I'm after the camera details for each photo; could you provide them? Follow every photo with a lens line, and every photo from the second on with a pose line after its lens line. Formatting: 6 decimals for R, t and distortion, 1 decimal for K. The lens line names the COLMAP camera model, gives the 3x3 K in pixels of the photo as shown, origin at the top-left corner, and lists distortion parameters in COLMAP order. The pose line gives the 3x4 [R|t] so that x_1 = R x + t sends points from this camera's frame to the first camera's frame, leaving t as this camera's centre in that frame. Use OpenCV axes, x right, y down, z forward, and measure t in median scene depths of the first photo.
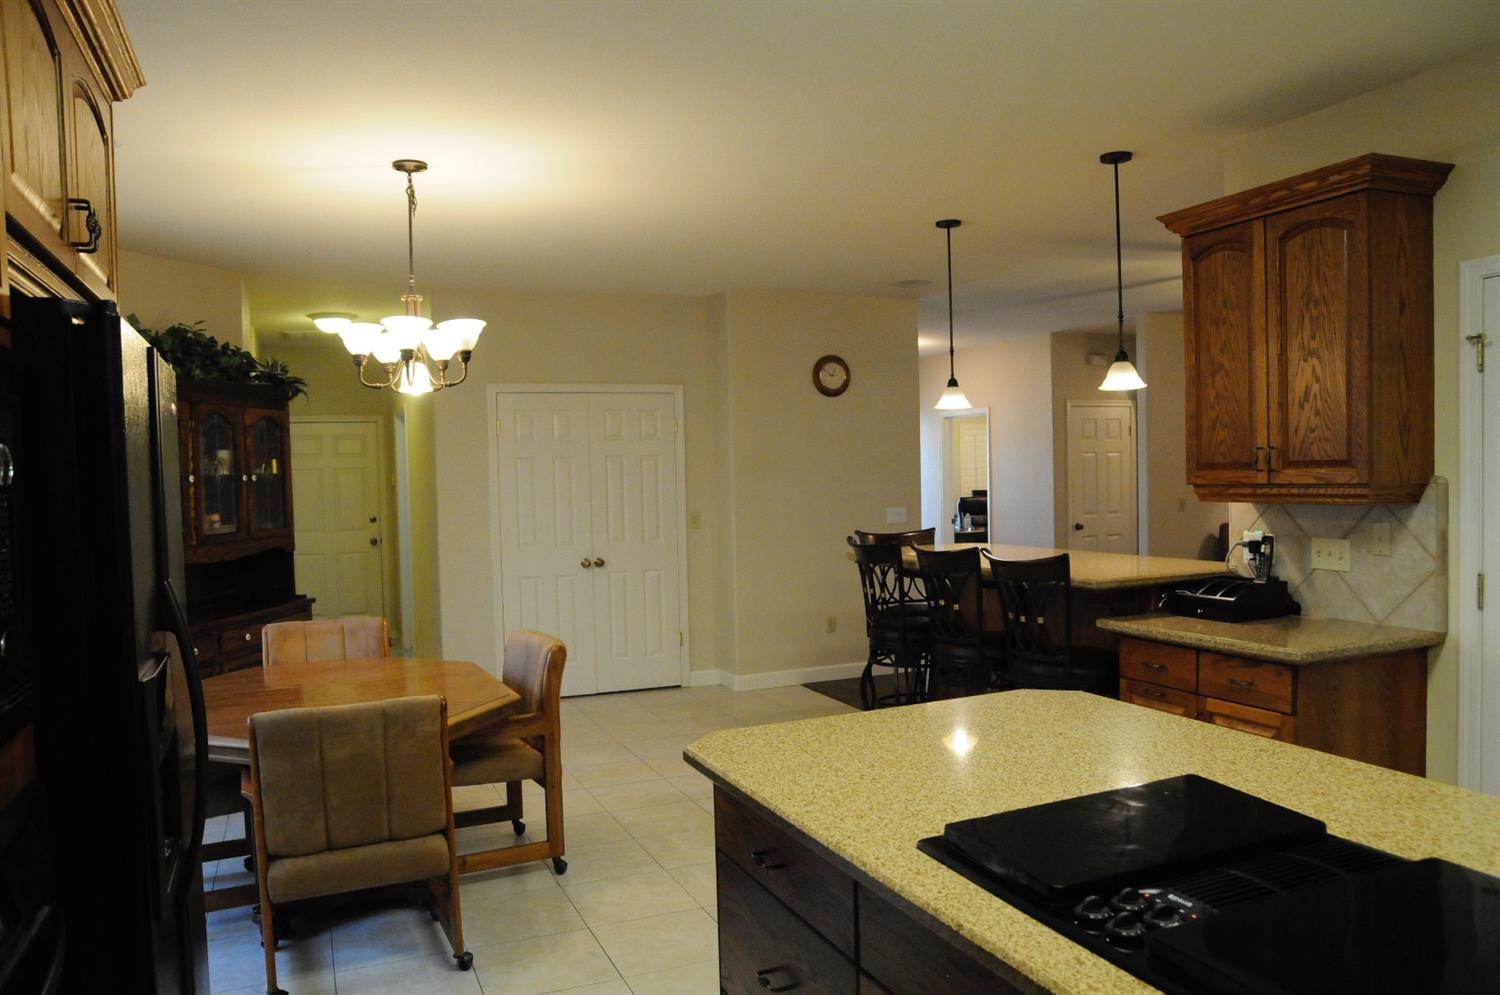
lens RADIAL K [[1091.7, 0, 740.7], [0, 1091.7, 519.3], [0, 0, 1]] dist [-0.134999, 0.111885]
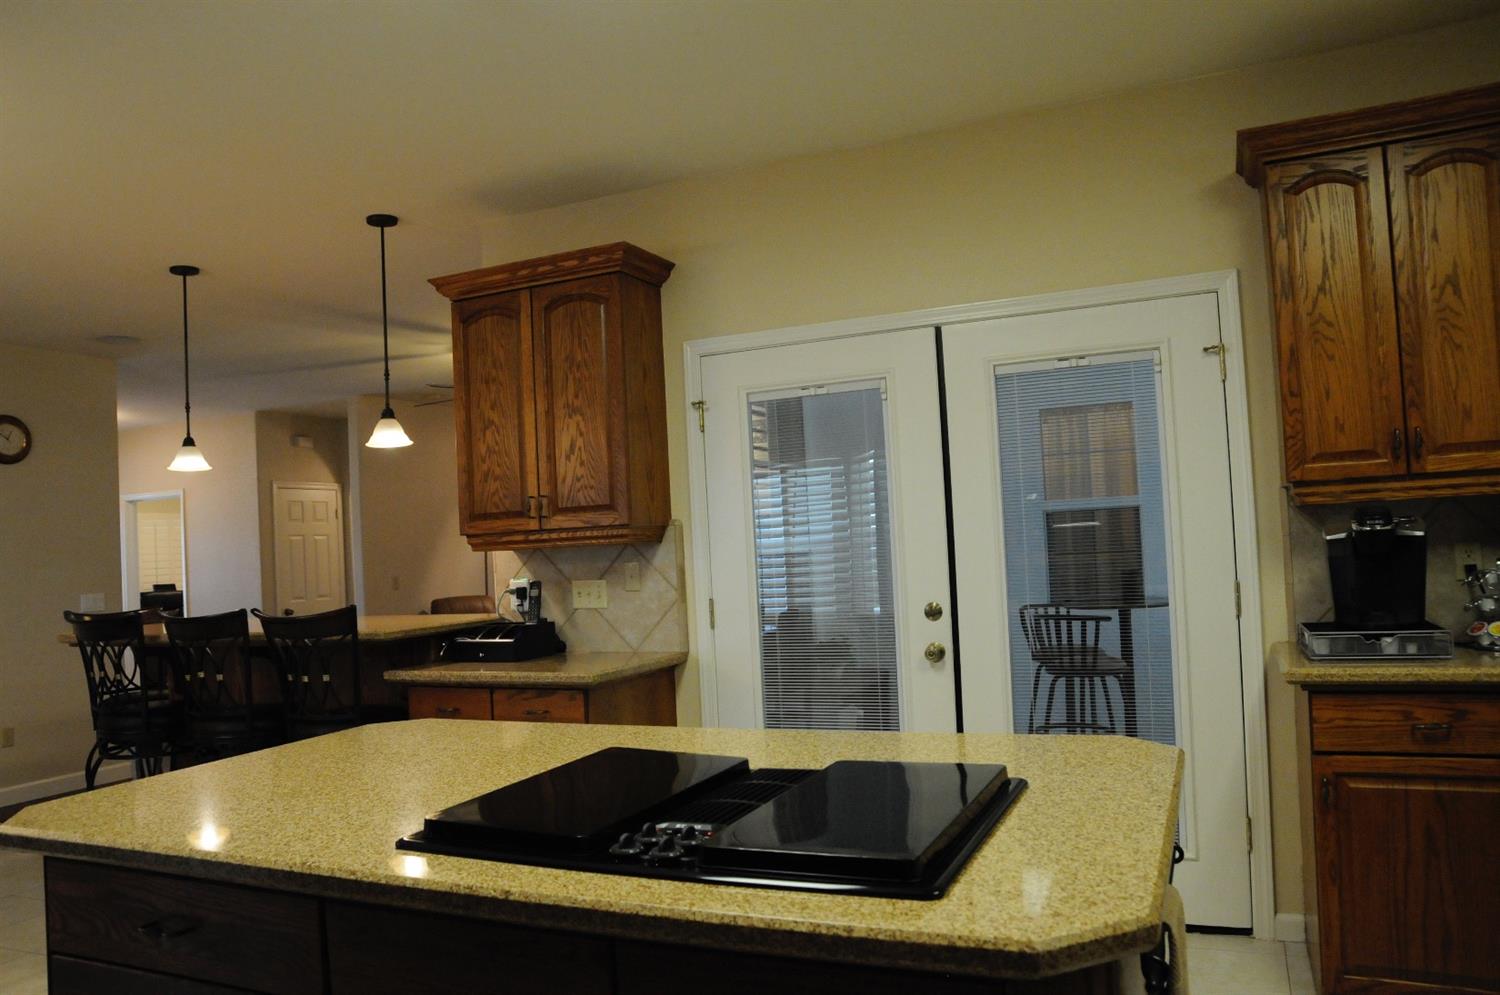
lens RADIAL K [[1091.7, 0, 740.7], [0, 1091.7, 519.3], [0, 0, 1]] dist [-0.134999, 0.111885]
pose [[0.735316, 0.005017, 0.677706, -0.102546], [0.059578, 0.995623, -0.072014, 0.047107], [-0.675100, 0.093330, 0.731798, 0.048271]]
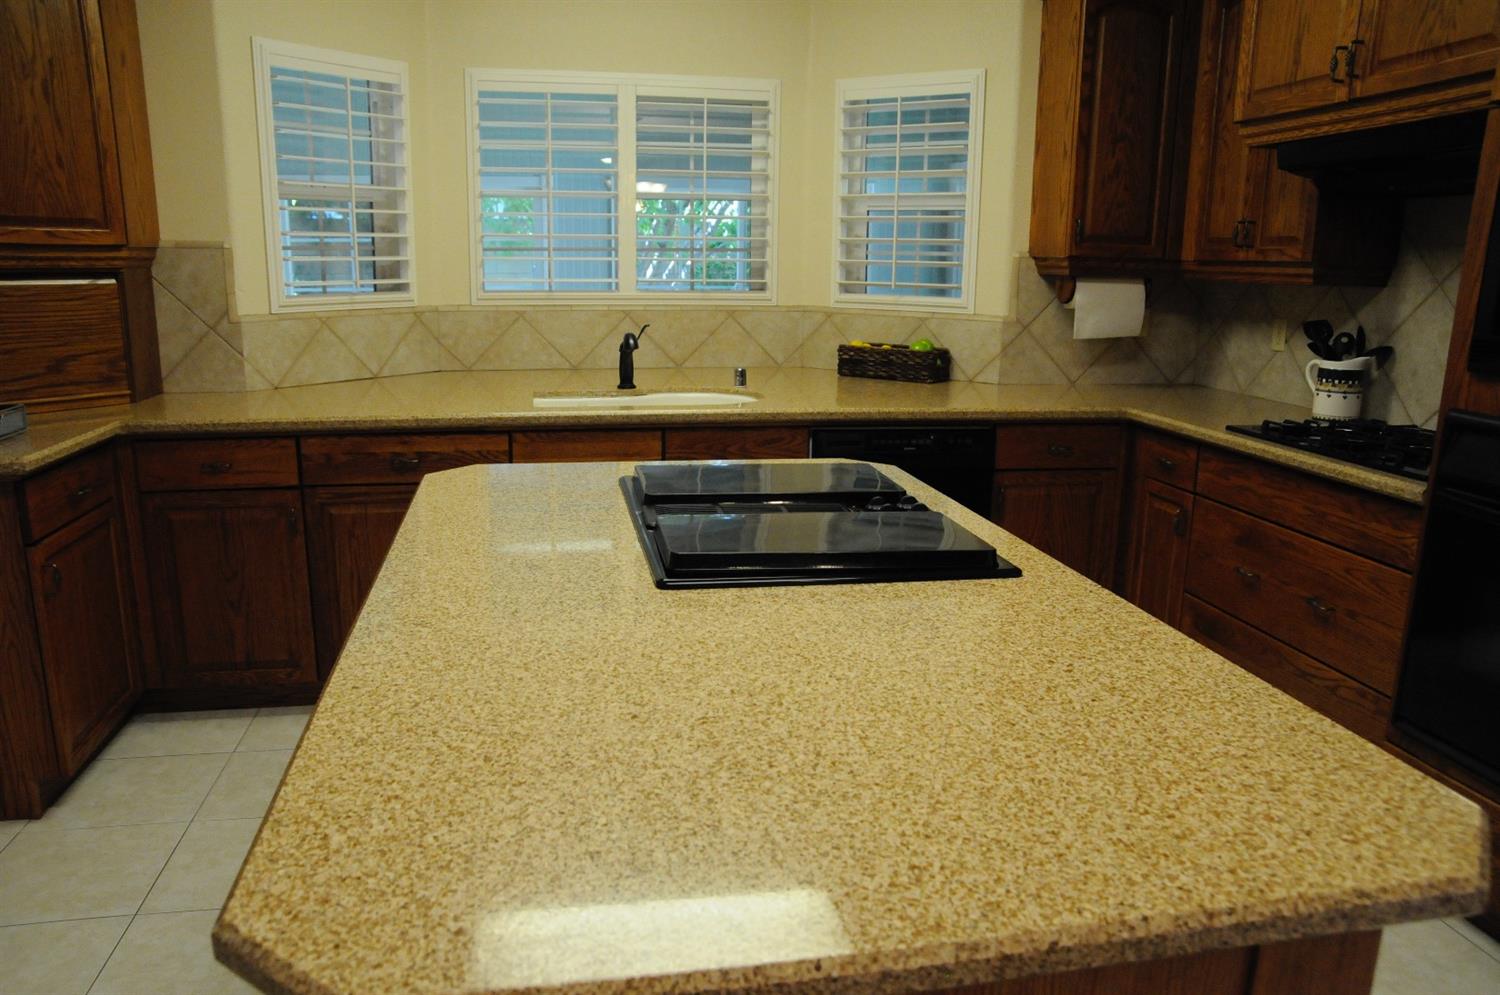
lens RADIAL K [[1091.7, 0, 740.7], [0, 1091.7, 519.3], [0, 0, 1]] dist [-0.134999, 0.111885]
pose [[-0.978291, -0.036418, 0.204011, 0.093660], [0.019892, 0.963391, 0.267361, -0.008581], [-0.206280, 0.265615, -0.941752, 0.859749]]
